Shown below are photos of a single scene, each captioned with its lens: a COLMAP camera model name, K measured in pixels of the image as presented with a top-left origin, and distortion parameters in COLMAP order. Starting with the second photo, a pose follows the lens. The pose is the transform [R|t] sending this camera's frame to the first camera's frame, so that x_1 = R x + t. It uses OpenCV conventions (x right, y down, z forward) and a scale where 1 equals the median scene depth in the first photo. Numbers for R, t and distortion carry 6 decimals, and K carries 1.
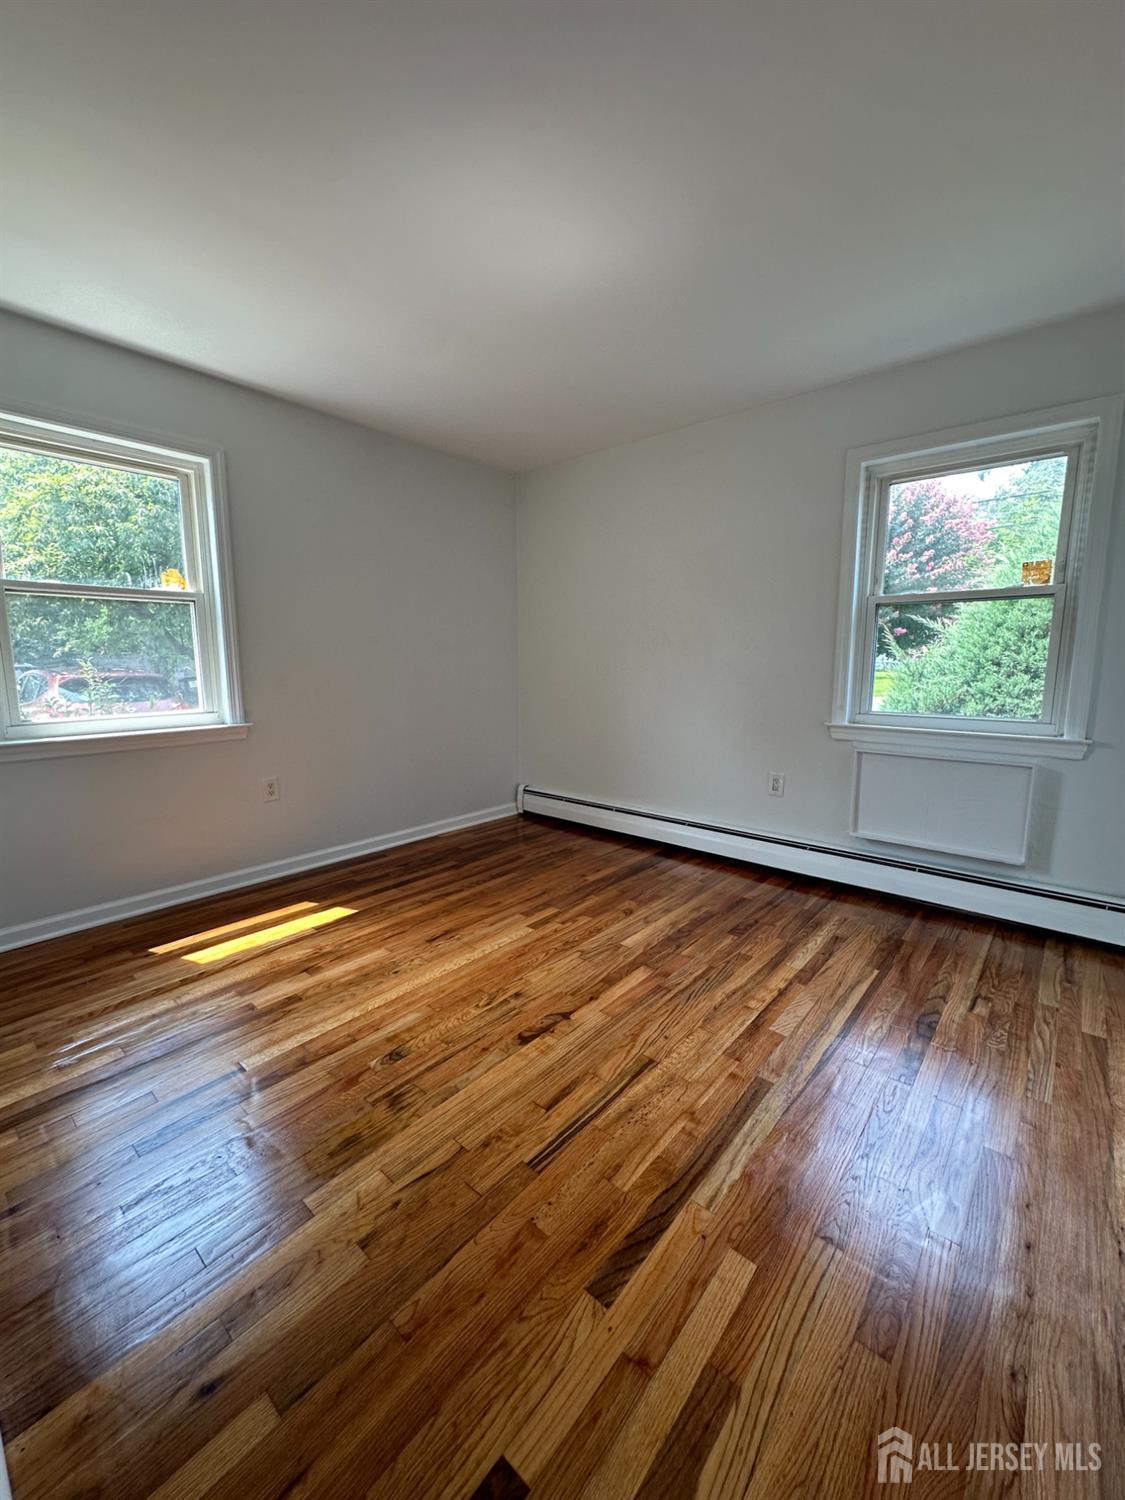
lens RADIAL K [[599.7, 0, 562.5], [0, 599.7, 750.0], [0, 0, 1]] dist [-0.005185, 0.000798]
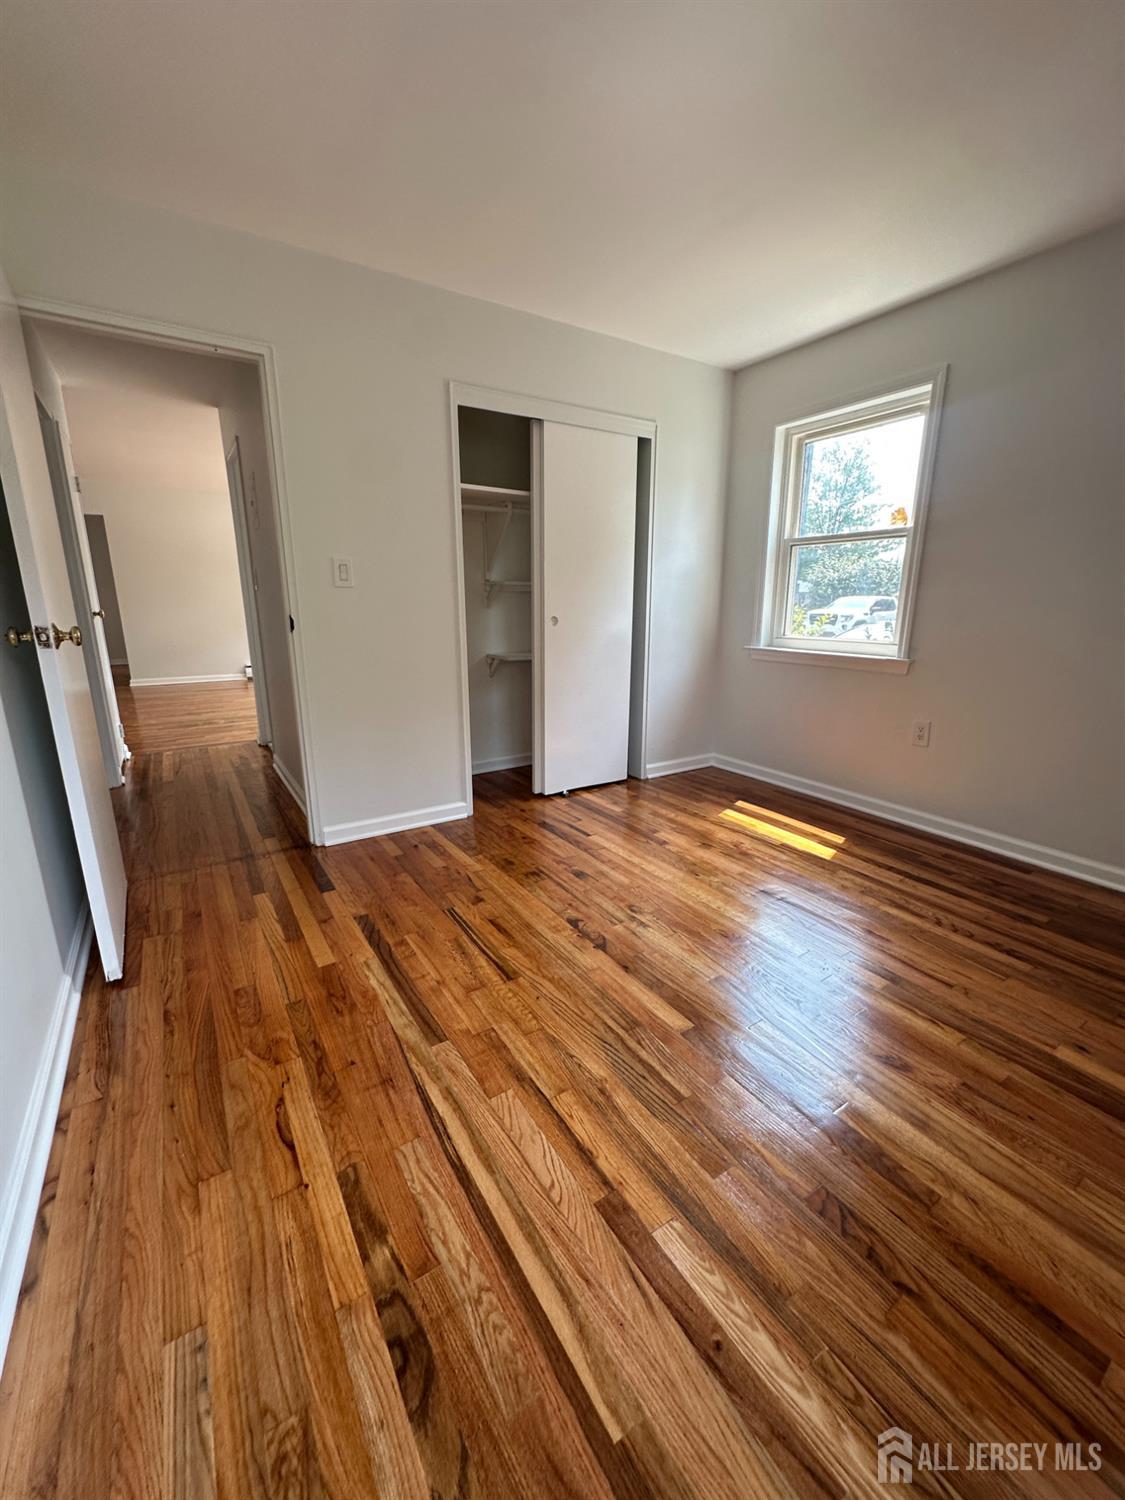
lens RADIAL K [[599.7, 0, 562.5], [0, 599.7, 750.0], [0, 0, 1]] dist [-0.005185, 0.000798]
pose [[-0.278200, 0.235819, -0.931125, 0.804401], [-0.146643, 0.947602, 0.283806, -0.136662], [0.949263, 0.215498, -0.229042, 0.993677]]
